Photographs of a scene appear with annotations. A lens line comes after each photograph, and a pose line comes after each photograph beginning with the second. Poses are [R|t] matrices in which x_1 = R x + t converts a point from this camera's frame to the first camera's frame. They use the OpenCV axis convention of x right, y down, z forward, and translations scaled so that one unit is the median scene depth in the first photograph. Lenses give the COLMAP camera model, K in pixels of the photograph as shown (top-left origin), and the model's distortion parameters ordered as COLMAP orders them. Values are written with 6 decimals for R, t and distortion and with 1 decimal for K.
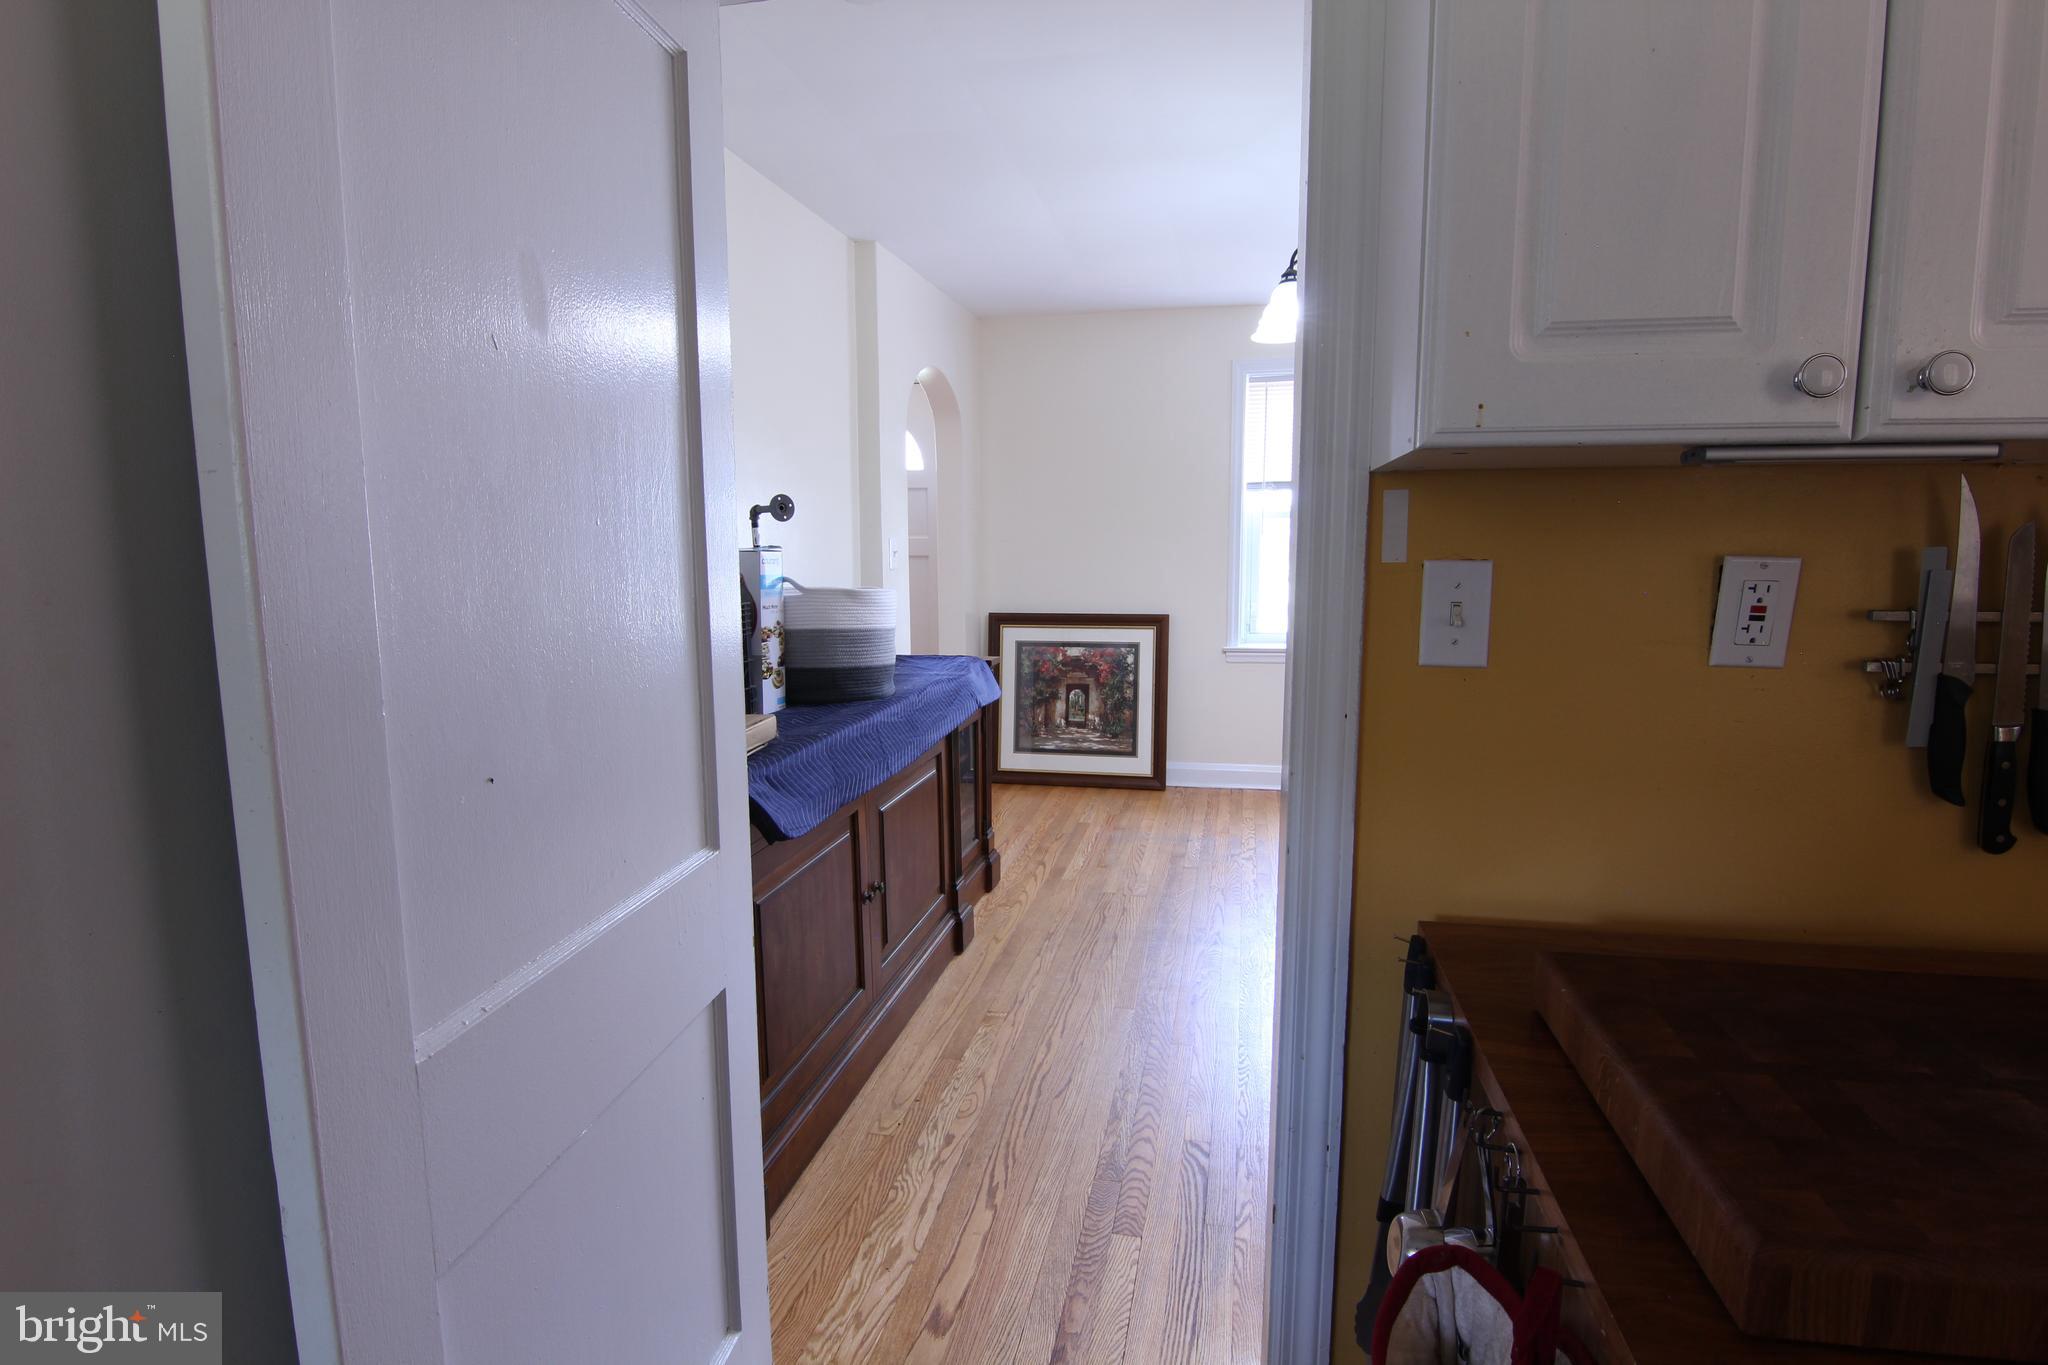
lens RADIAL K [[1039.3, 0, 1024.9], [0, 1039.3, 676.6], [0, 0, 1]] dist [0.000634, -0.017502]
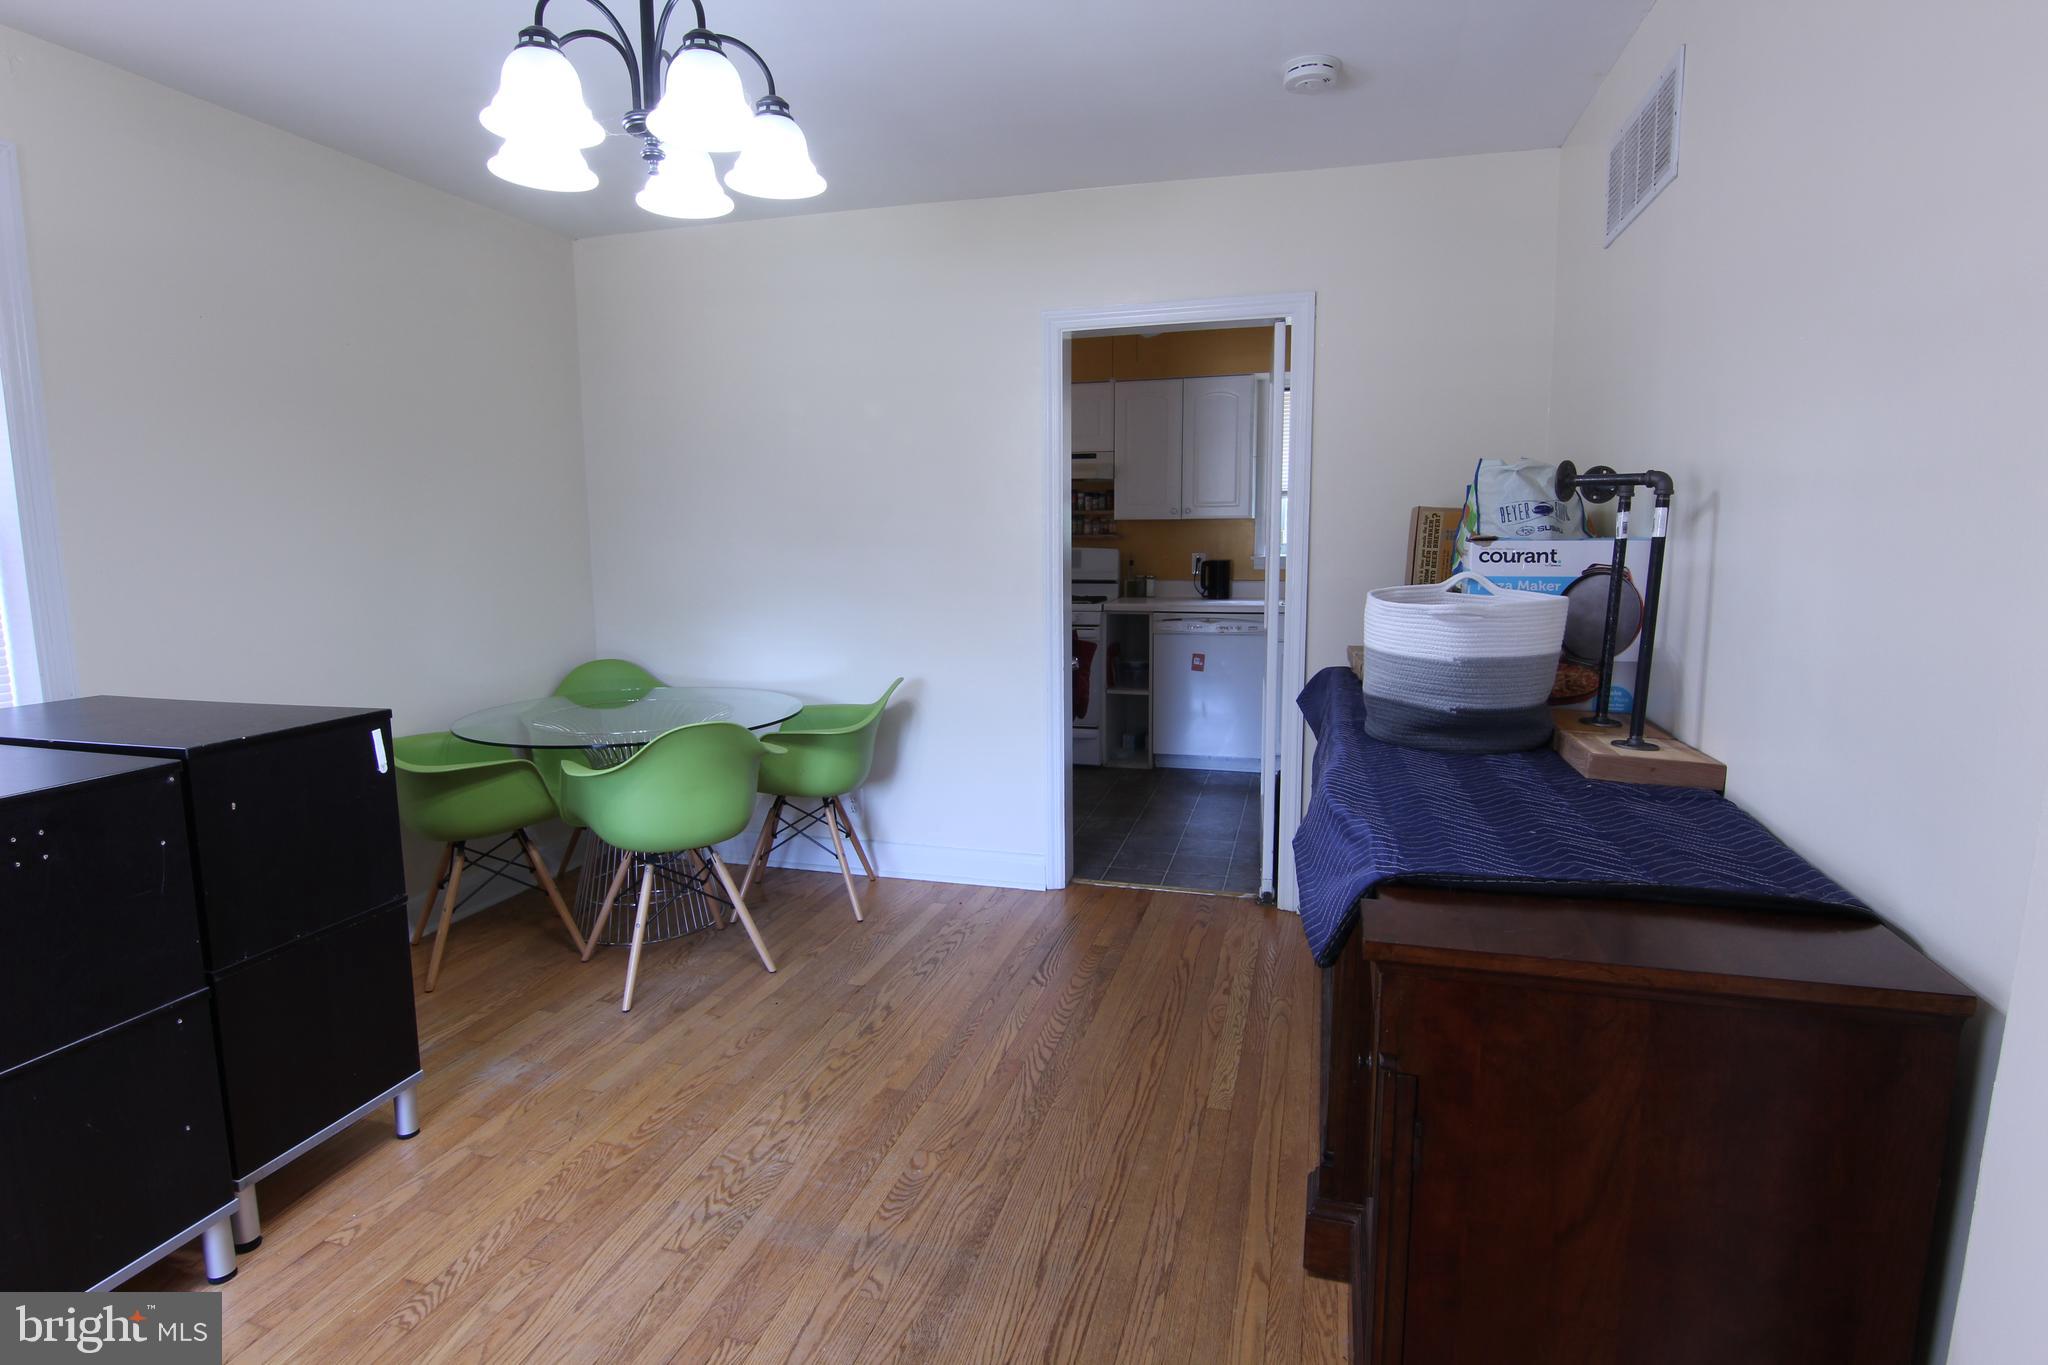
lens RADIAL K [[1039.3, 0, 1024.9], [0, 1039.3, 676.6], [0, 0, 1]] dist [0.000634, -0.017502]
pose [[-0.997364, 0.003798, 0.072461, 0.037305], [0.023103, 0.963279, 0.267507, -0.129302], [-0.068785, 0.268476, -0.960827, 0.969955]]
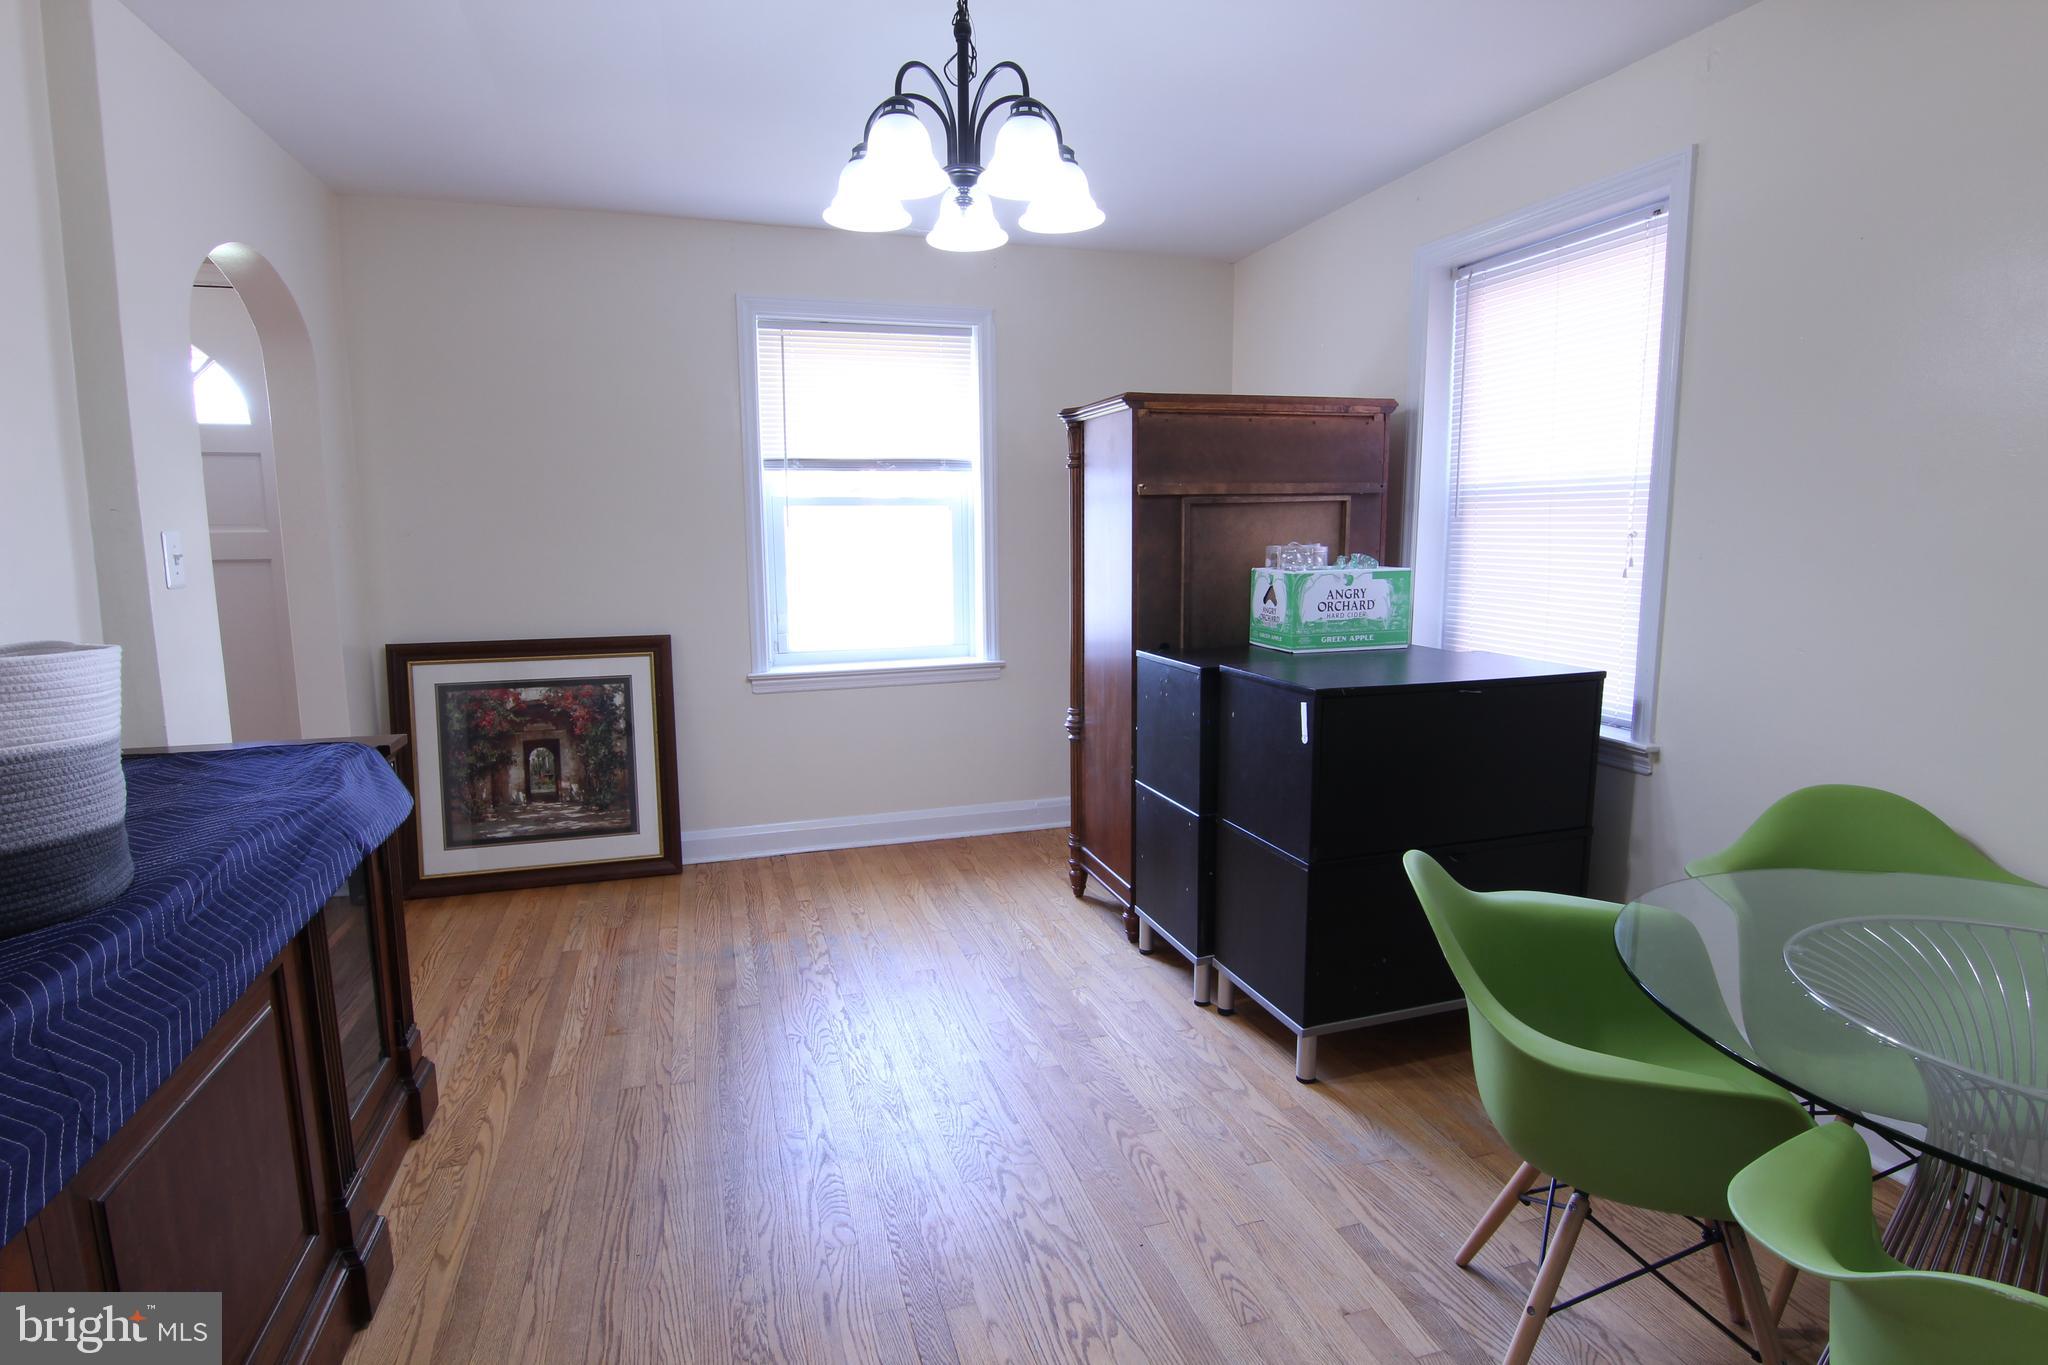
lens RADIAL K [[1039.3, 0, 1024.9], [0, 1039.3, 676.6], [0, 0, 1]] dist [0.000634, -0.017502]
pose [[0.872386, -0.067938, 0.484074, -0.000610], [0.065173, 0.997619, 0.022560, -0.032151], [-0.484454, 0.011868, 0.874736, 0.246915]]
